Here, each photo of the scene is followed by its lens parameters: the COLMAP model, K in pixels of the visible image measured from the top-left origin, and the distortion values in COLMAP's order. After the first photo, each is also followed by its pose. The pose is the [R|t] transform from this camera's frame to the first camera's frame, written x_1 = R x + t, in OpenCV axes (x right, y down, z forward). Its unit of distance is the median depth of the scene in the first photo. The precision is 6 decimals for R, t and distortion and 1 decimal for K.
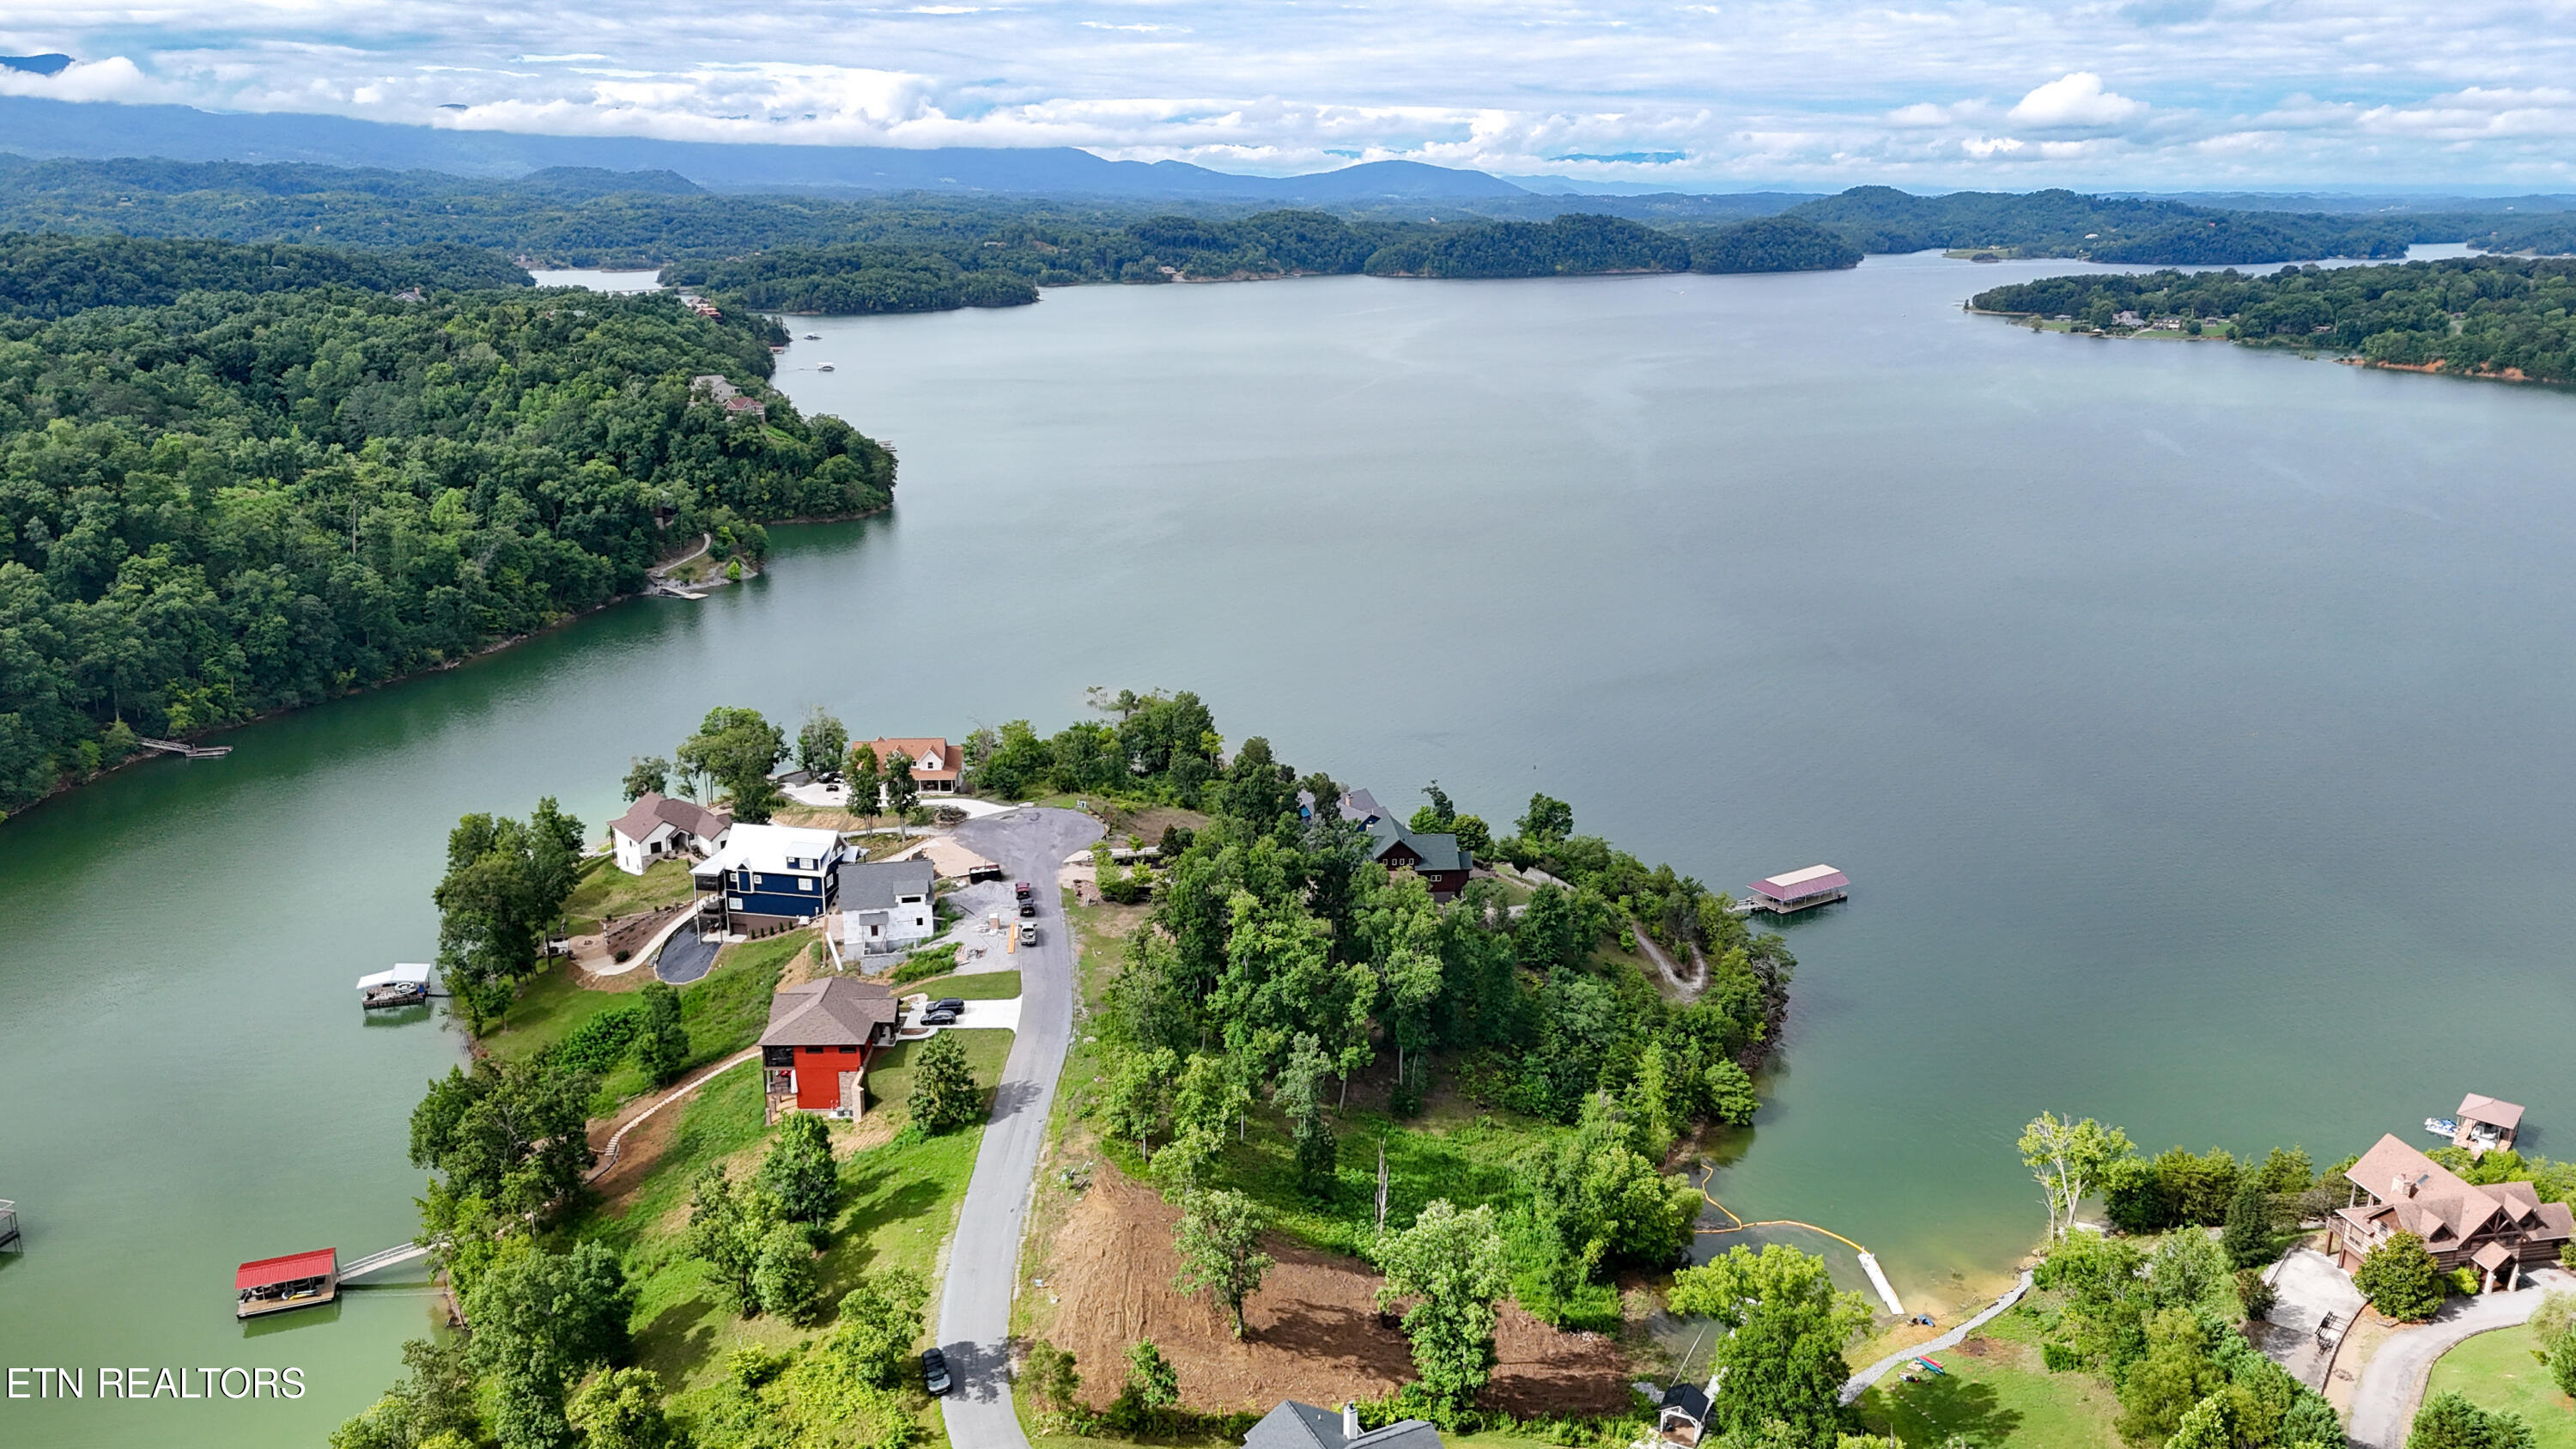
lens RADIAL K [[1890.2, 0, 1283.6], [0, 1890.2, 717.0], [0, 0, 1]] dist [0.074148, -0.066562]
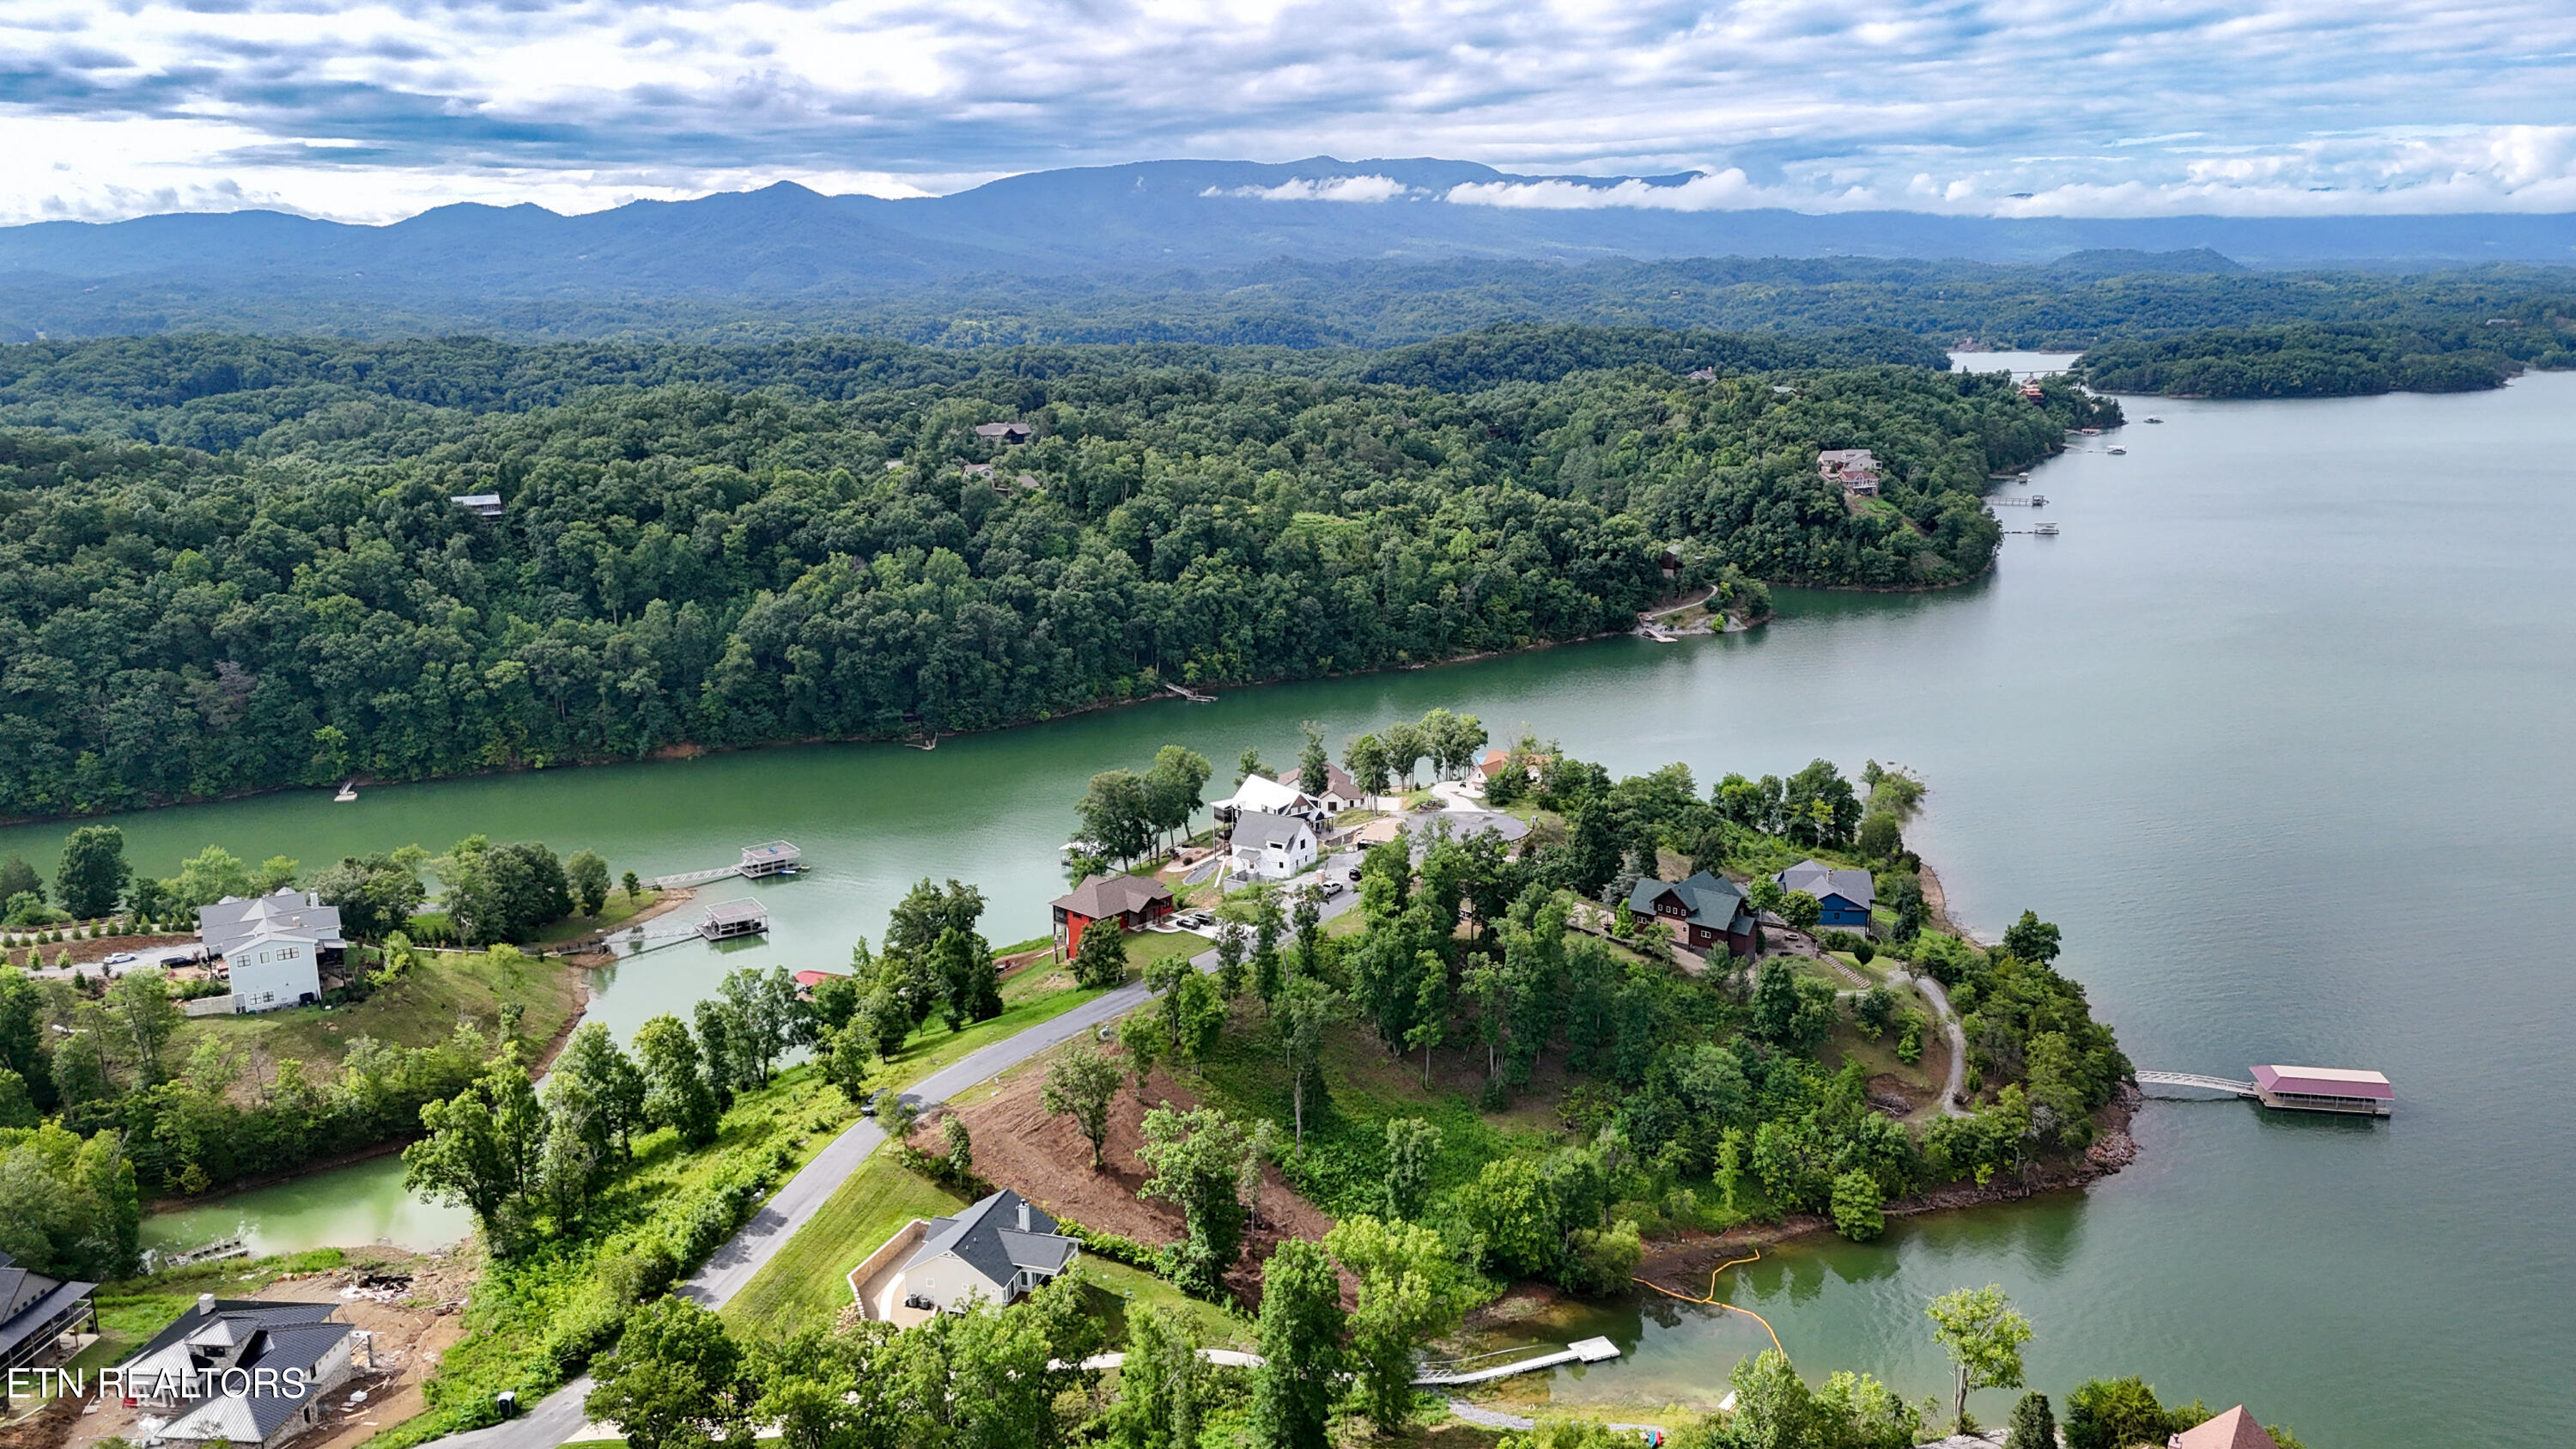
lens RADIAL K [[1885.8, 0, 1281.5], [0, 1885.8, 719.2], [0, 0, 1]] dist [0.083093, -0.085223]
pose [[0.724528, 0.140548, -0.674764, 0.771437], [-0.167169, 0.985591, 0.025793, -0.023309], [0.668666, 0.094112, 0.737583, 0.095639]]
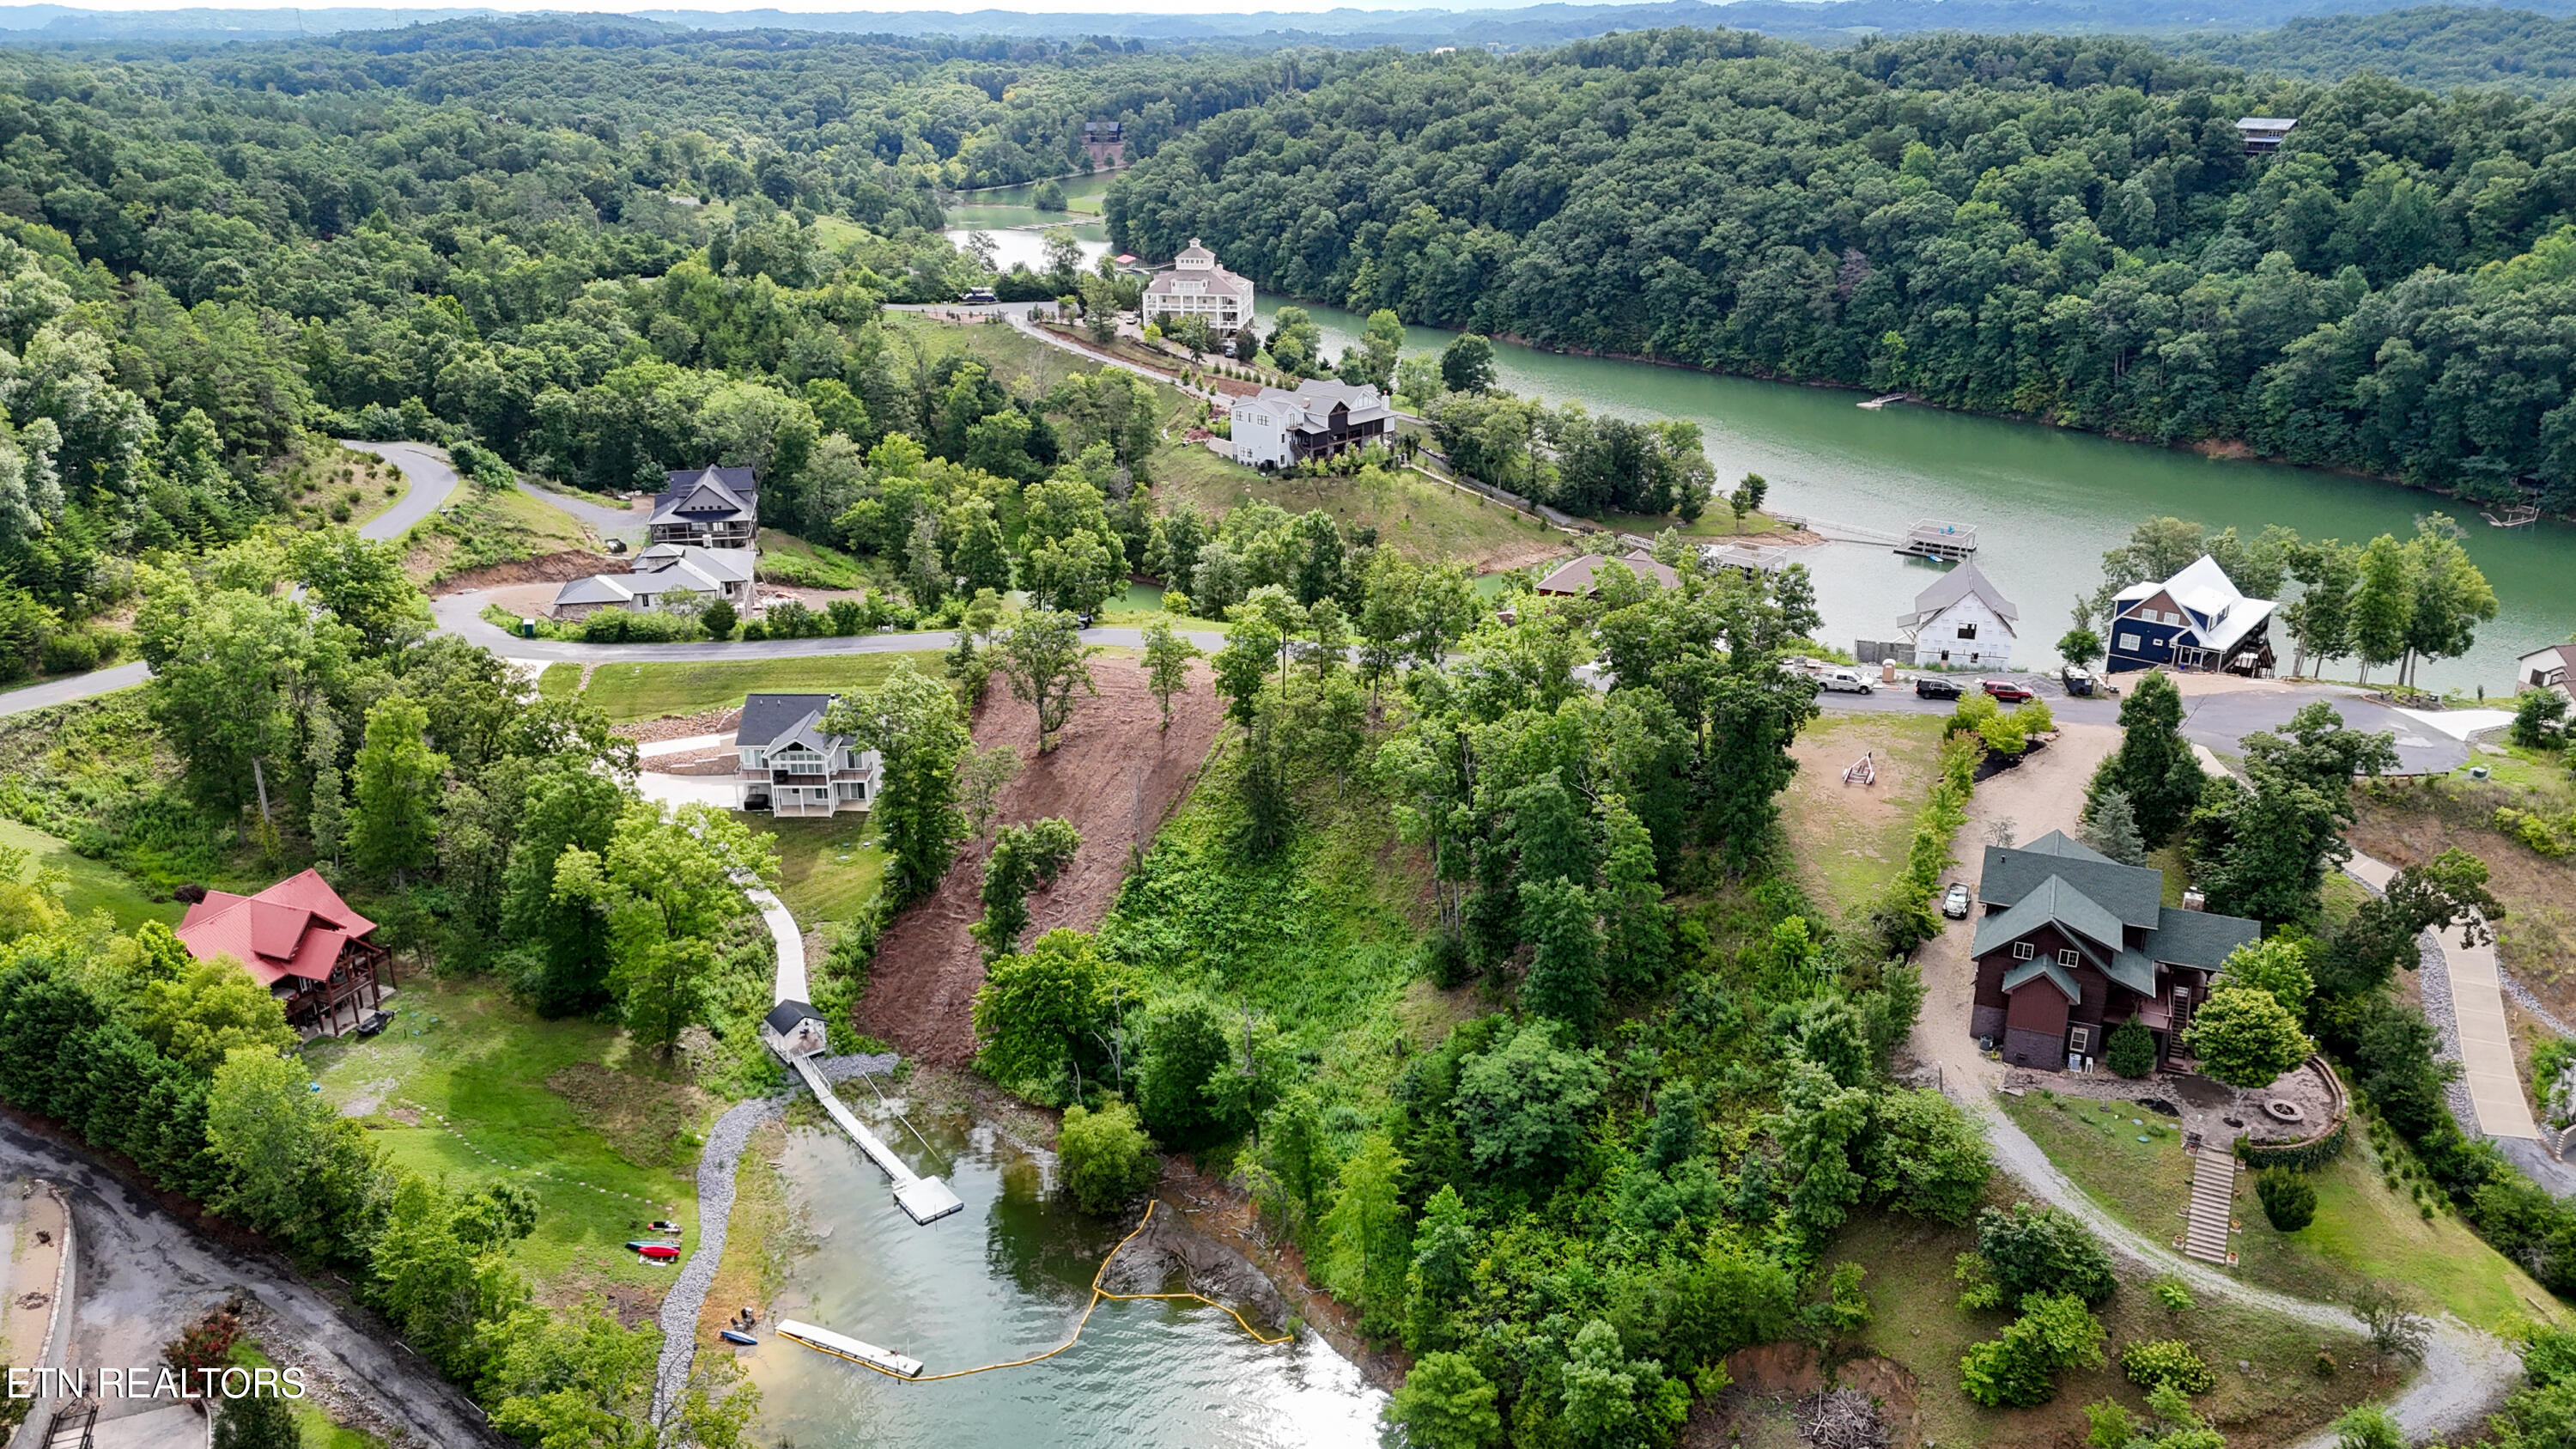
lens RADIAL K [[1891.1, 0, 1282.1], [0, 1891.1, 714.0], [0, 0, 1]] dist [0.072667, -0.061281]
pose [[-0.455310, 0.301410, -0.837762, 0.719724], [-0.237991, 0.865512, 0.440738, -0.184688], [0.857935, 0.400052, -0.322343, 1.273740]]
